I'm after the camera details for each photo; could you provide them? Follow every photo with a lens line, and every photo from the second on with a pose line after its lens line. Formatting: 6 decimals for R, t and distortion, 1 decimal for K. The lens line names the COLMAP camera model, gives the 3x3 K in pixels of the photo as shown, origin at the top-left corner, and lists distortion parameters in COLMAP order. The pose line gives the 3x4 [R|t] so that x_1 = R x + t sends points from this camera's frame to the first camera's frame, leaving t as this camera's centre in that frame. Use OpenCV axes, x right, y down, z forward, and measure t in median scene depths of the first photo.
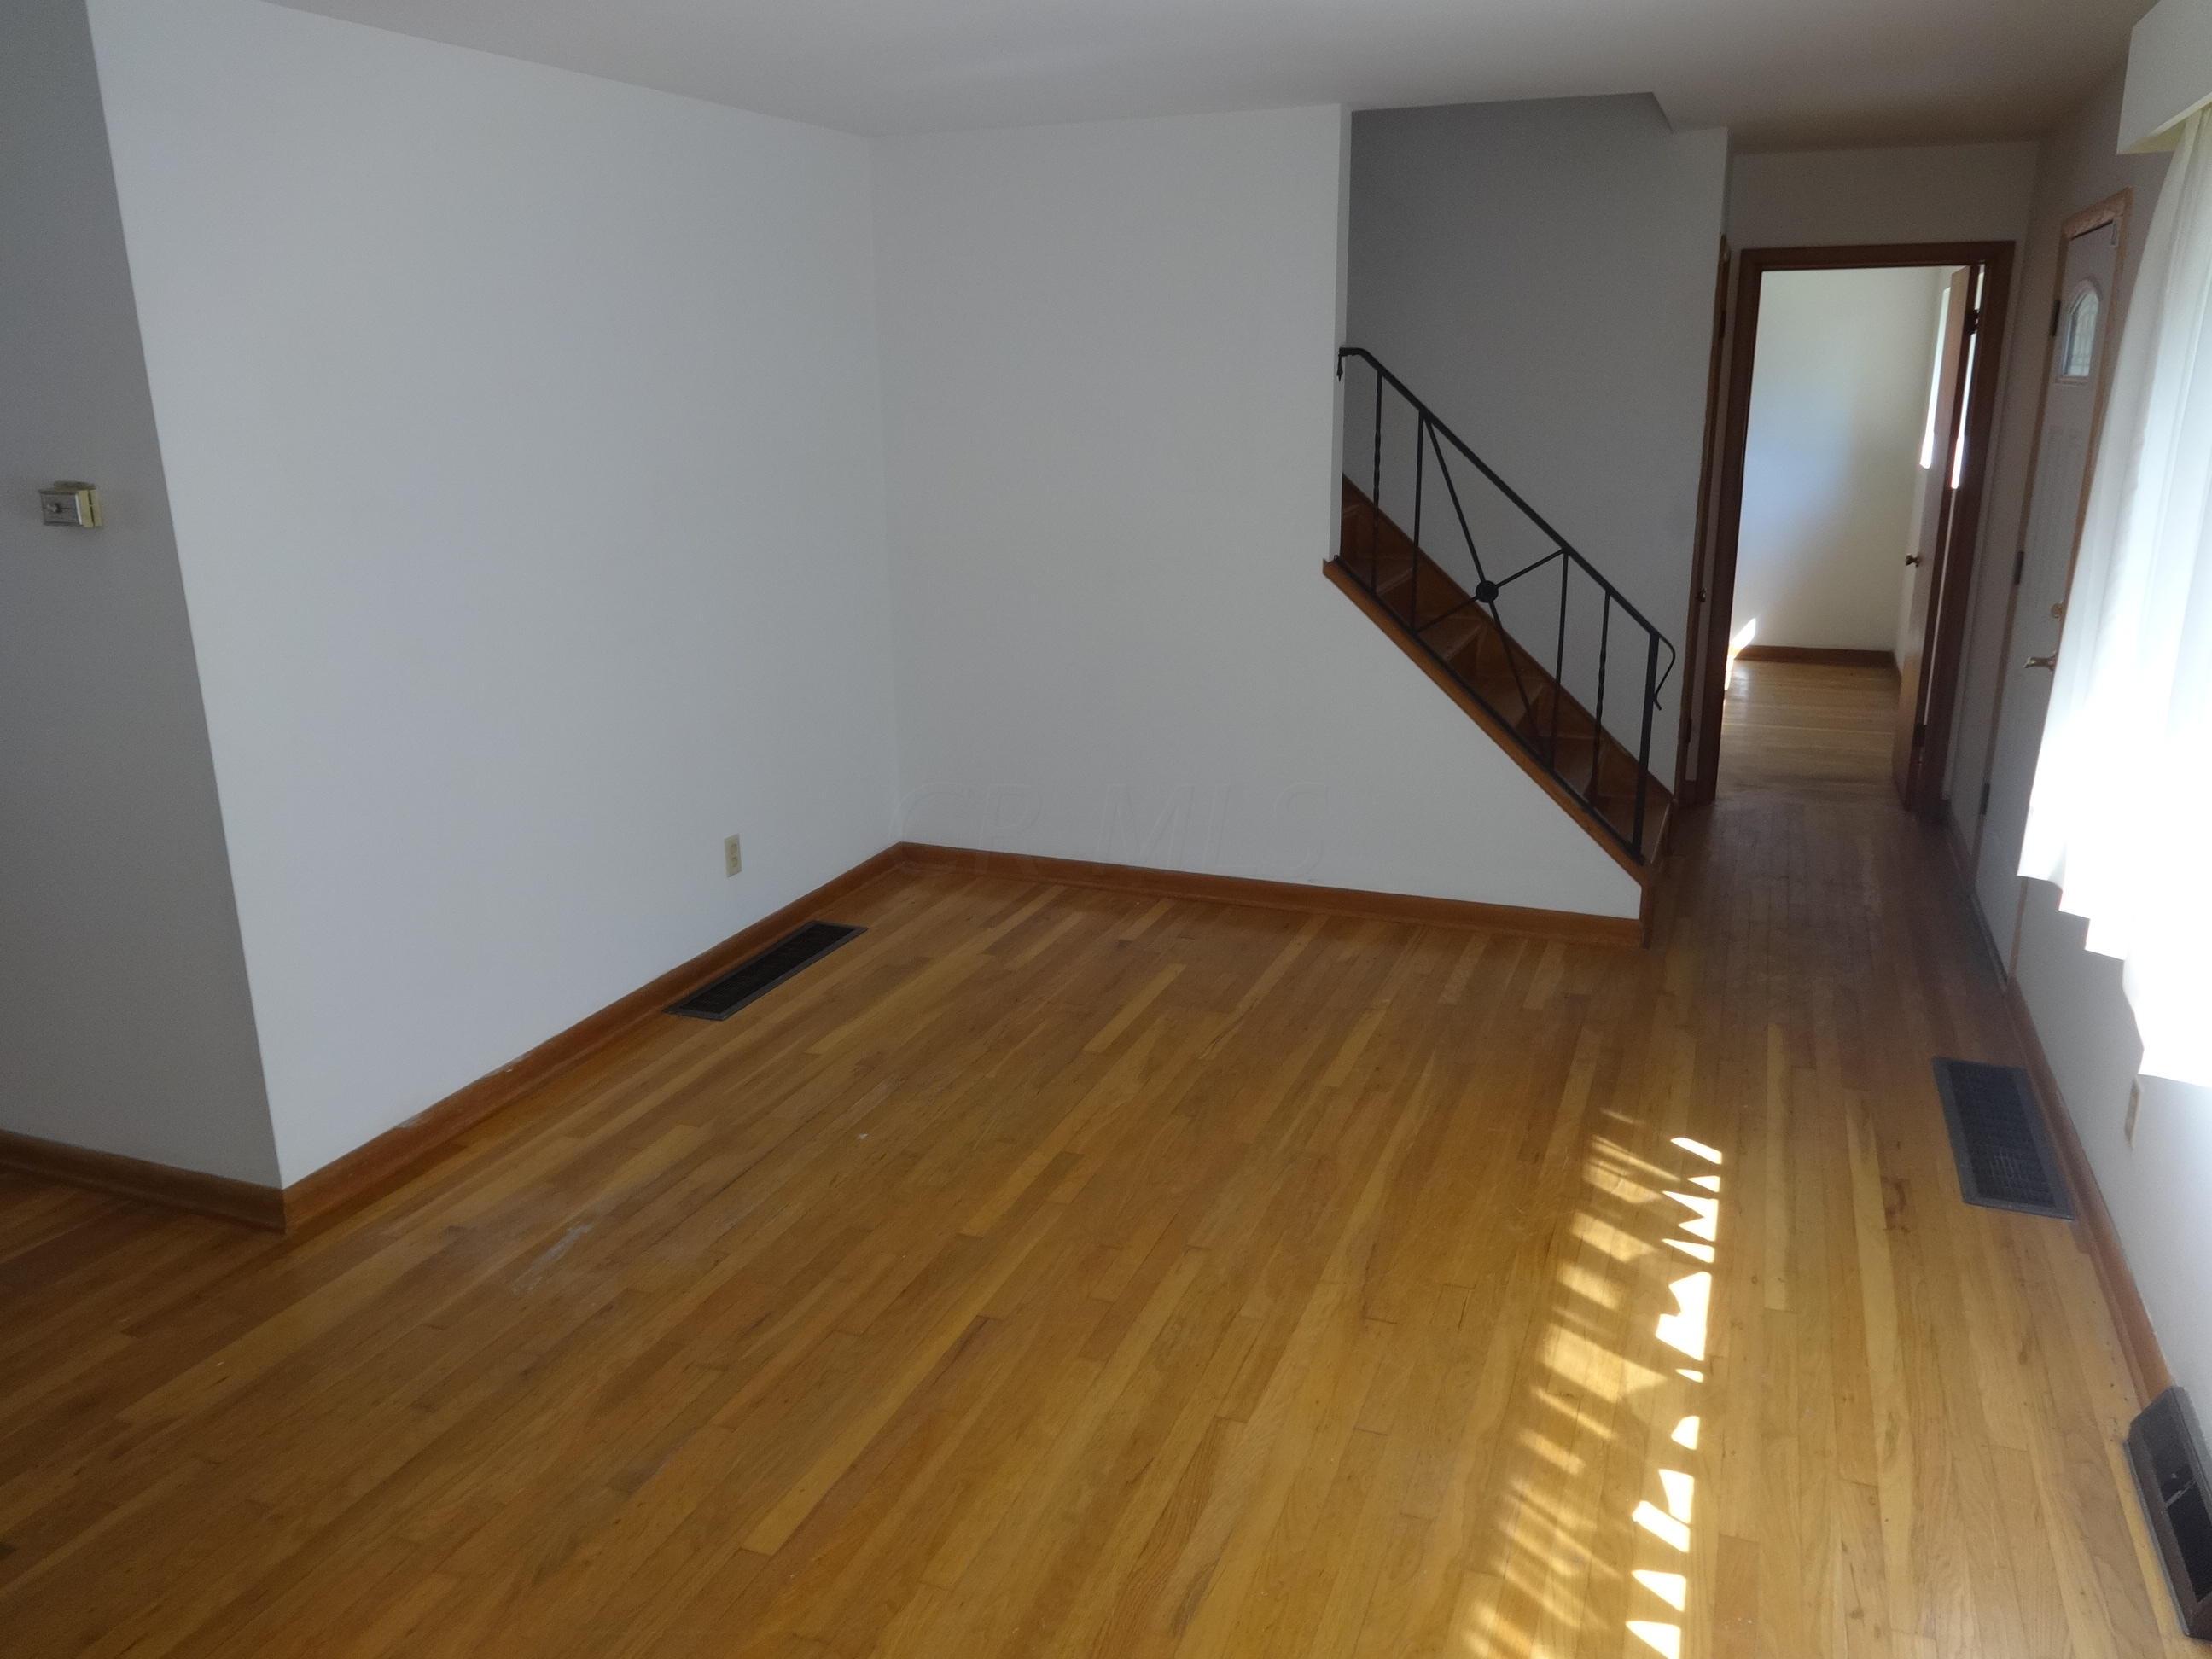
lens RADIAL K [[1651.6, 0, 1106.0], [0, 1651.6, 829.5], [0, 0, 1]] dist [-0.006965, -0.009943]
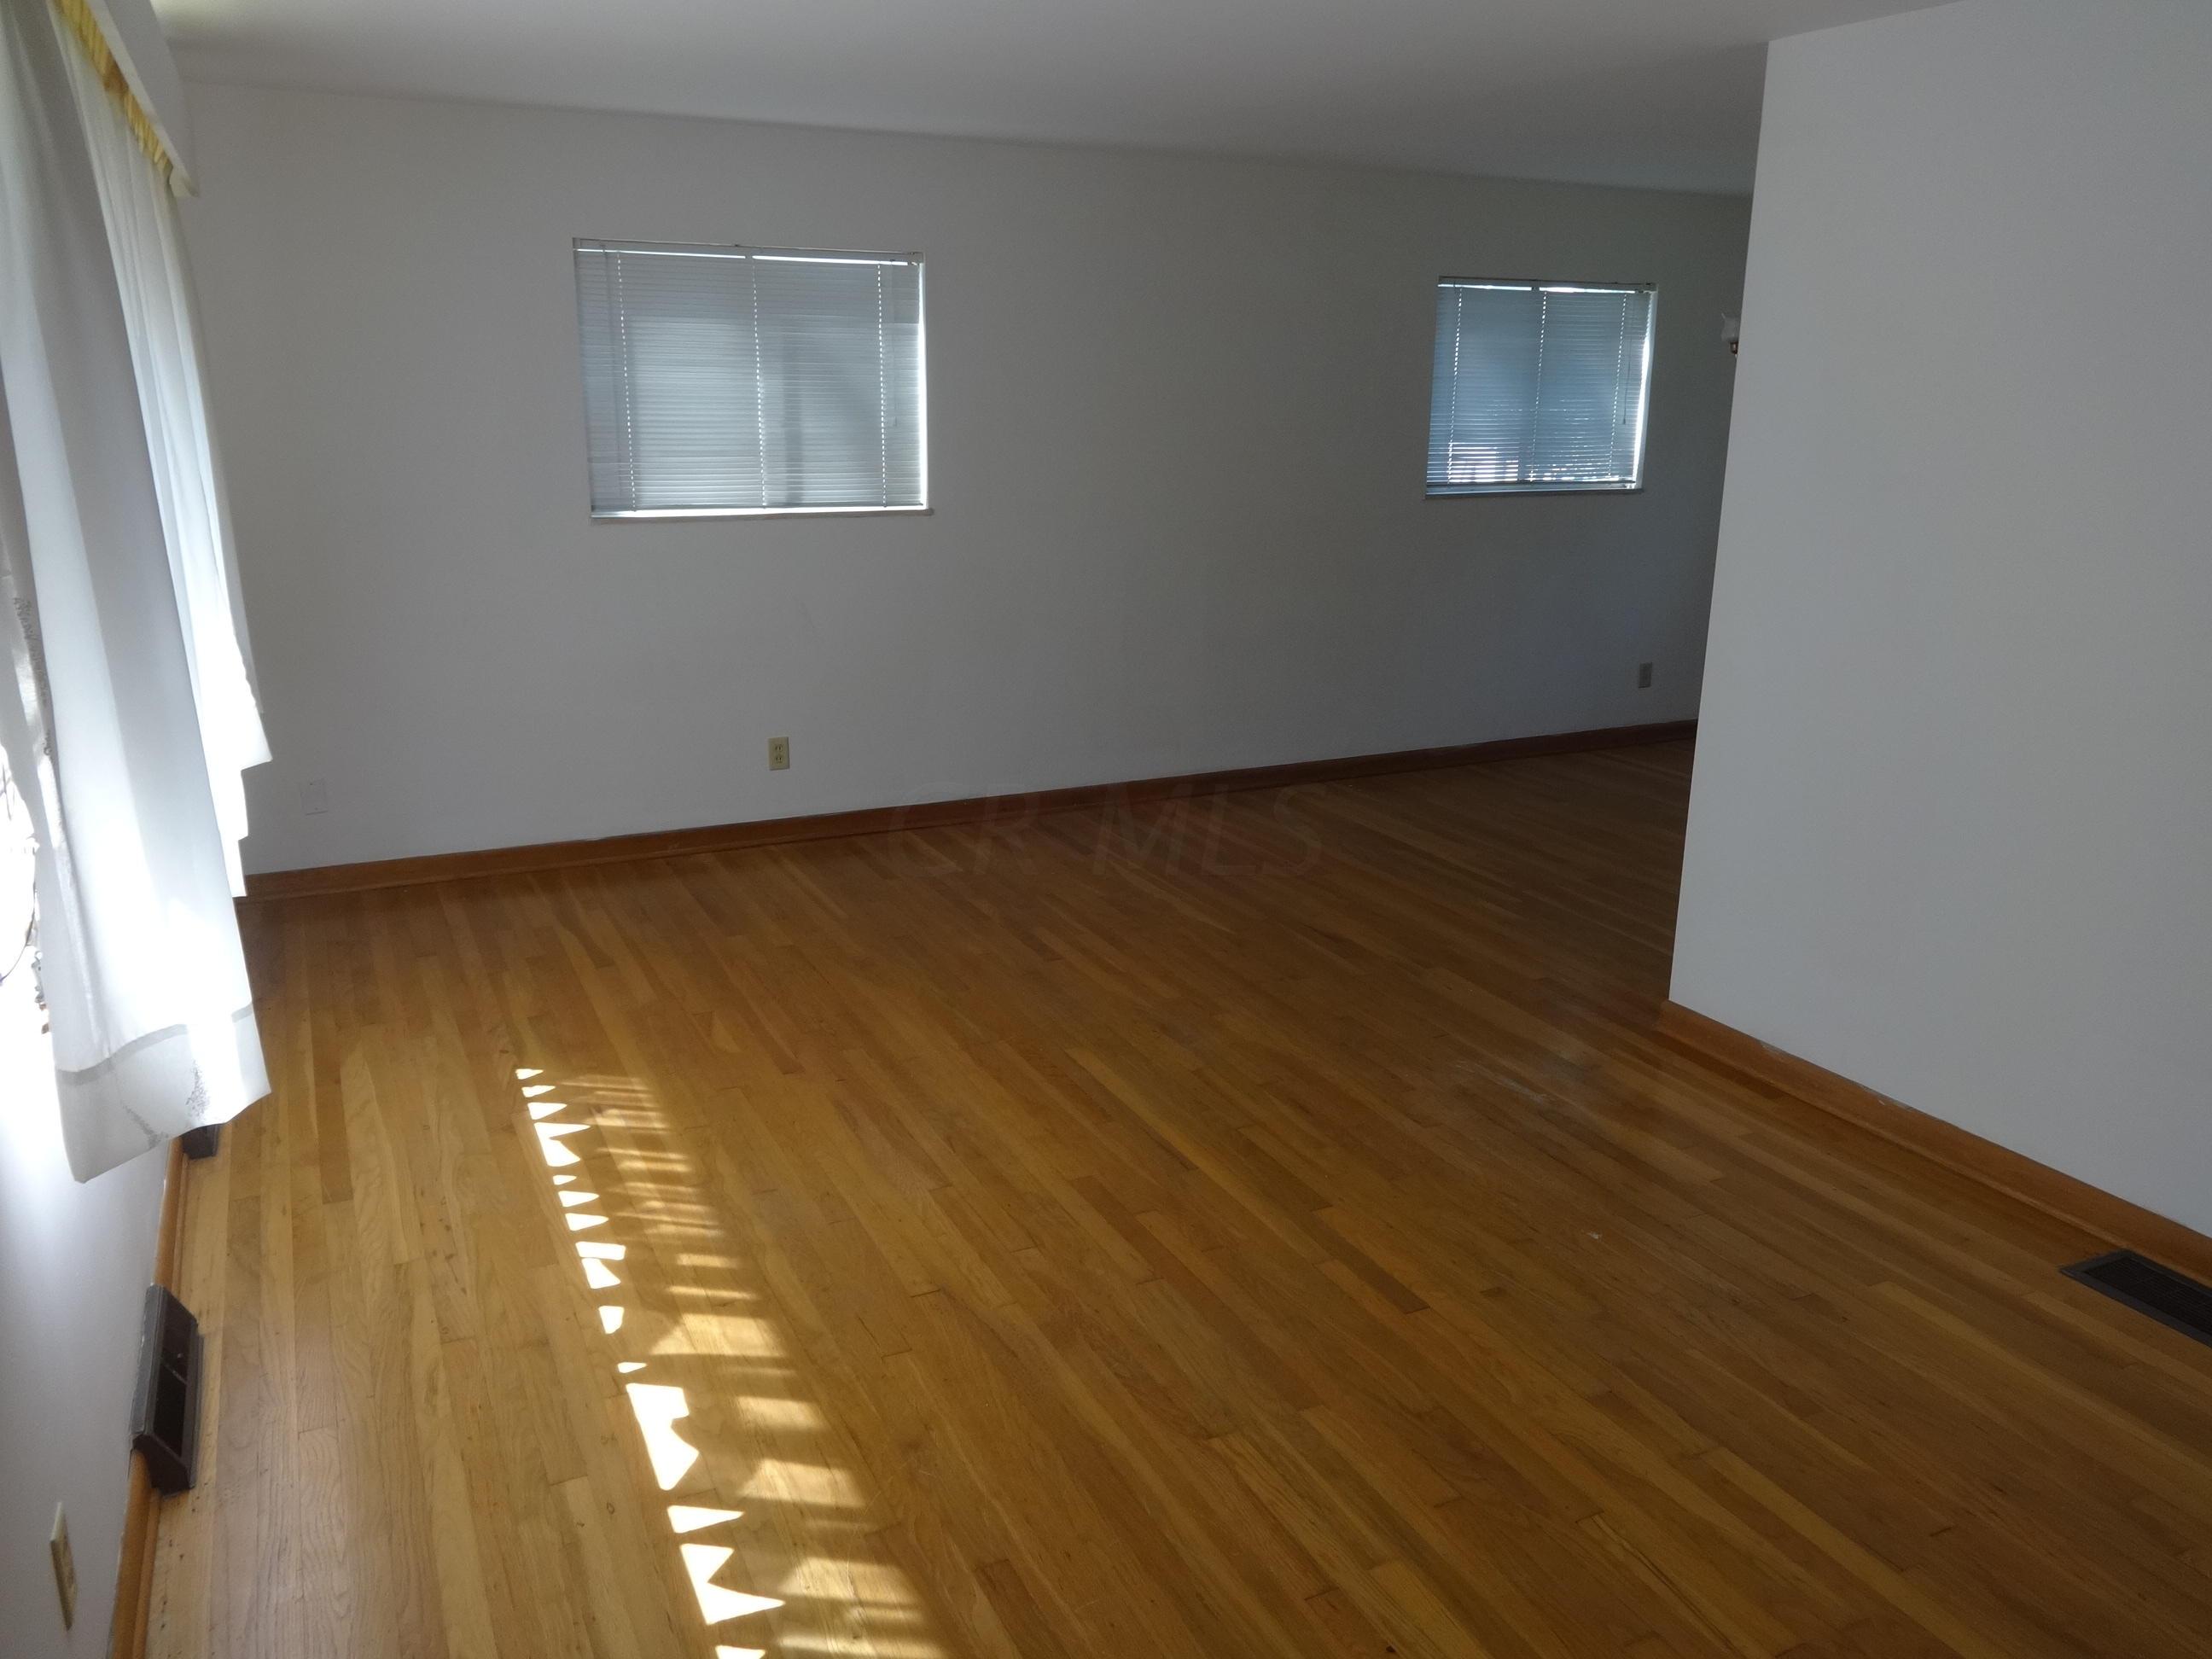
lens RADIAL K [[1651.6, 0, 1106.0], [0, 1651.6, 829.5], [0, 0, 1]] dist [-0.006965, -0.009943]
pose [[-0.675794, 0.204560, -0.708137, 0.768782], [-0.195254, 0.876717, 0.439594, -0.427529], [0.710759, 0.435342, -0.552539, 1.551731]]
